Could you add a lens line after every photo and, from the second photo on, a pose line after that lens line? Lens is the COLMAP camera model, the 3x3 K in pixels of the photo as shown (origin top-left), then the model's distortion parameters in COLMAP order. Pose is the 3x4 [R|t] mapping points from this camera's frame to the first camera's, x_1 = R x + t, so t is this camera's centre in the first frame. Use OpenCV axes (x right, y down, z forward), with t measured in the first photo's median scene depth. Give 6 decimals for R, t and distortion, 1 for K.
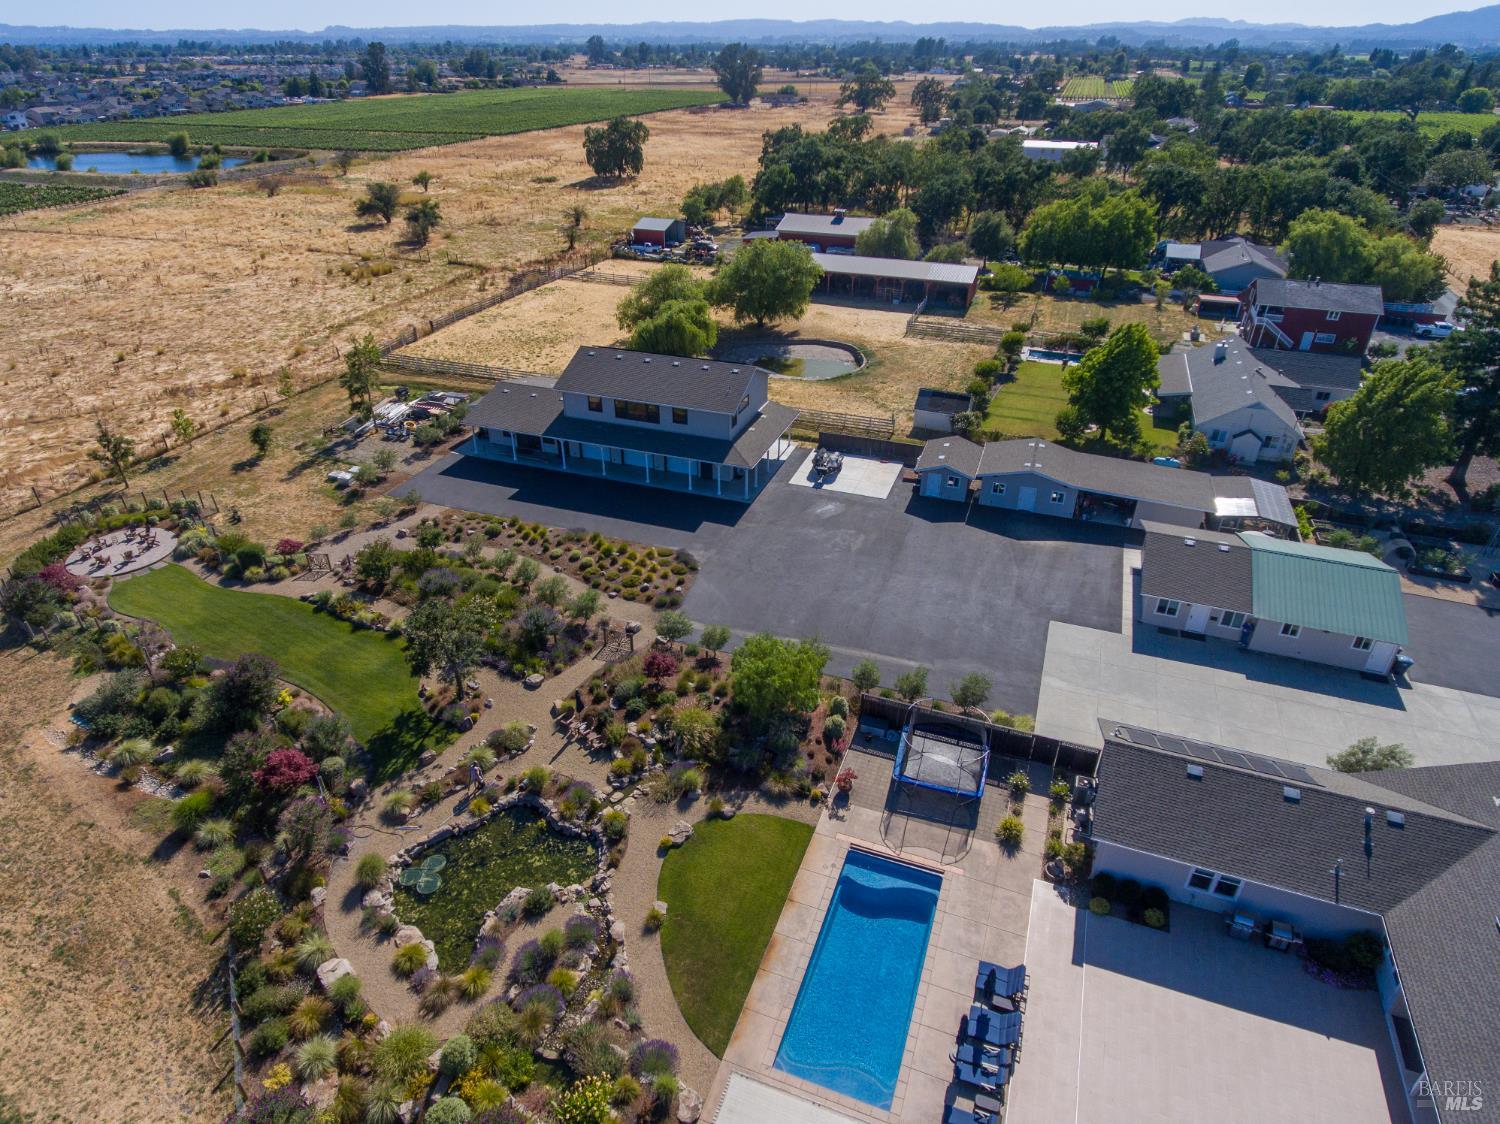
lens RADIAL K [[874.5, 0, 735.7], [0, 874.5, 568.5], [0, 0, 1]] dist [-0.006726, 0.000918]
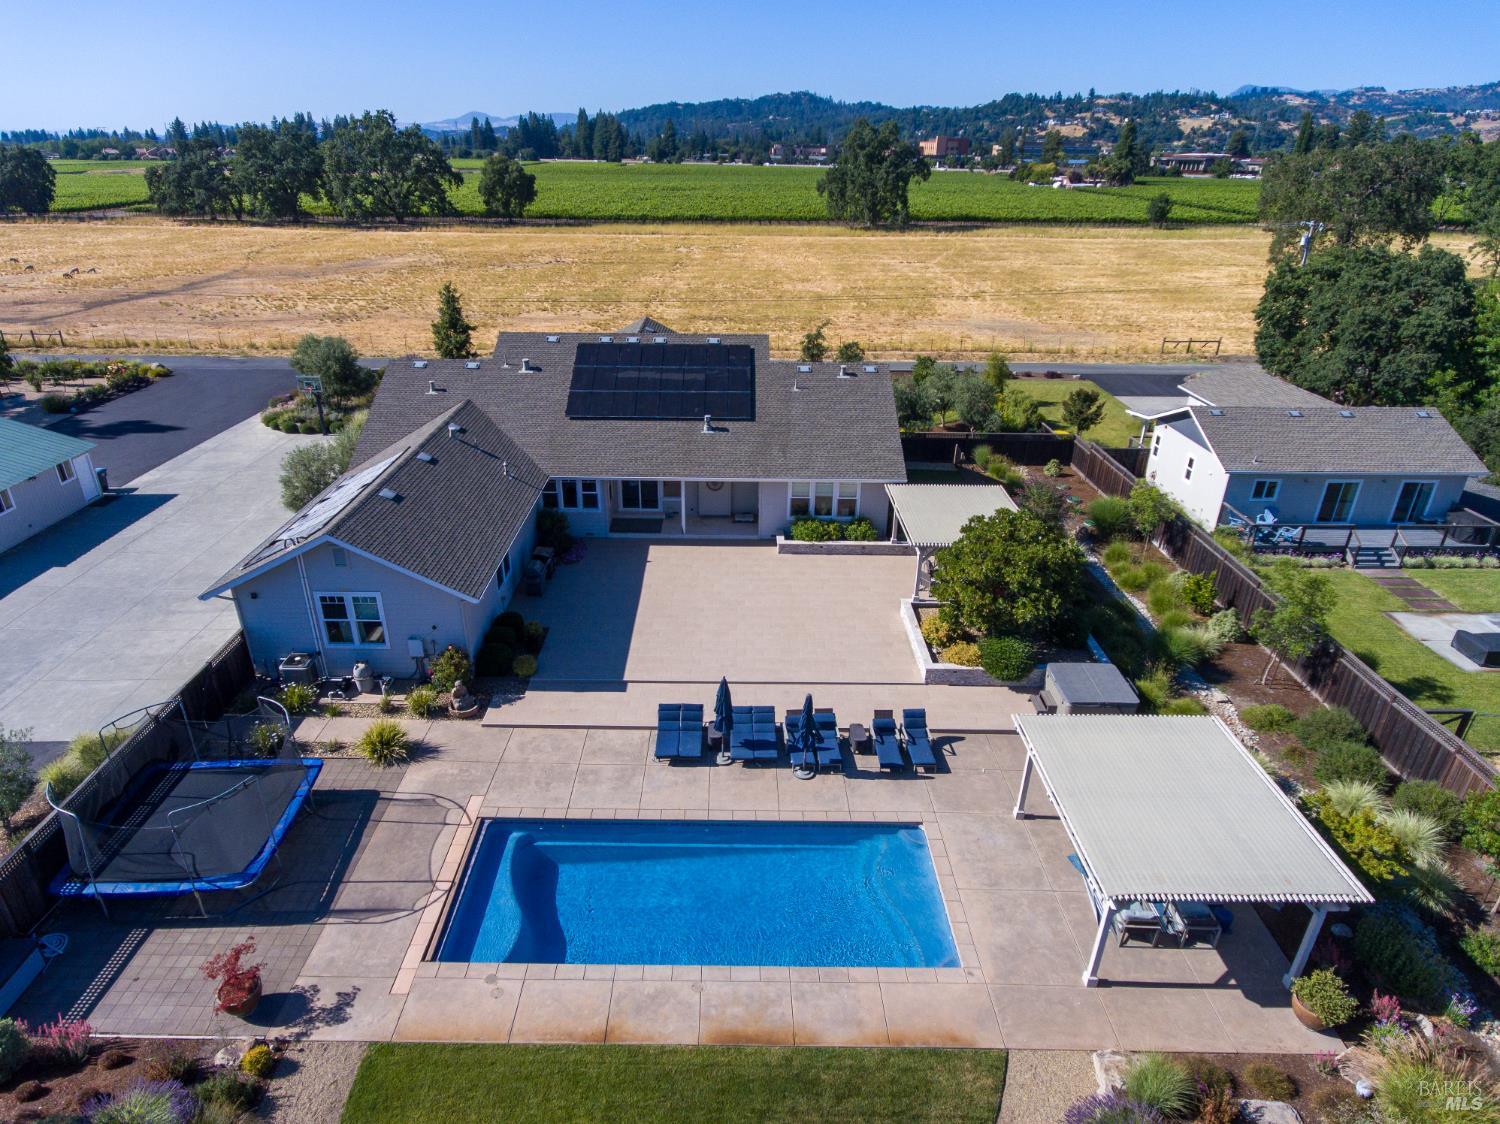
lens RADIAL K [[874.5, 0, 735.7], [0, 874.5, 568.5], [0, 0, 1]] dist [-0.006726, 0.000918]
pose [[-0.358855, -0.409125, 0.838951, -0.126608], [0.473502, 0.694785, 0.541358, 0.007196], [-0.804375, 0.591515, -0.055606, 0.461507]]
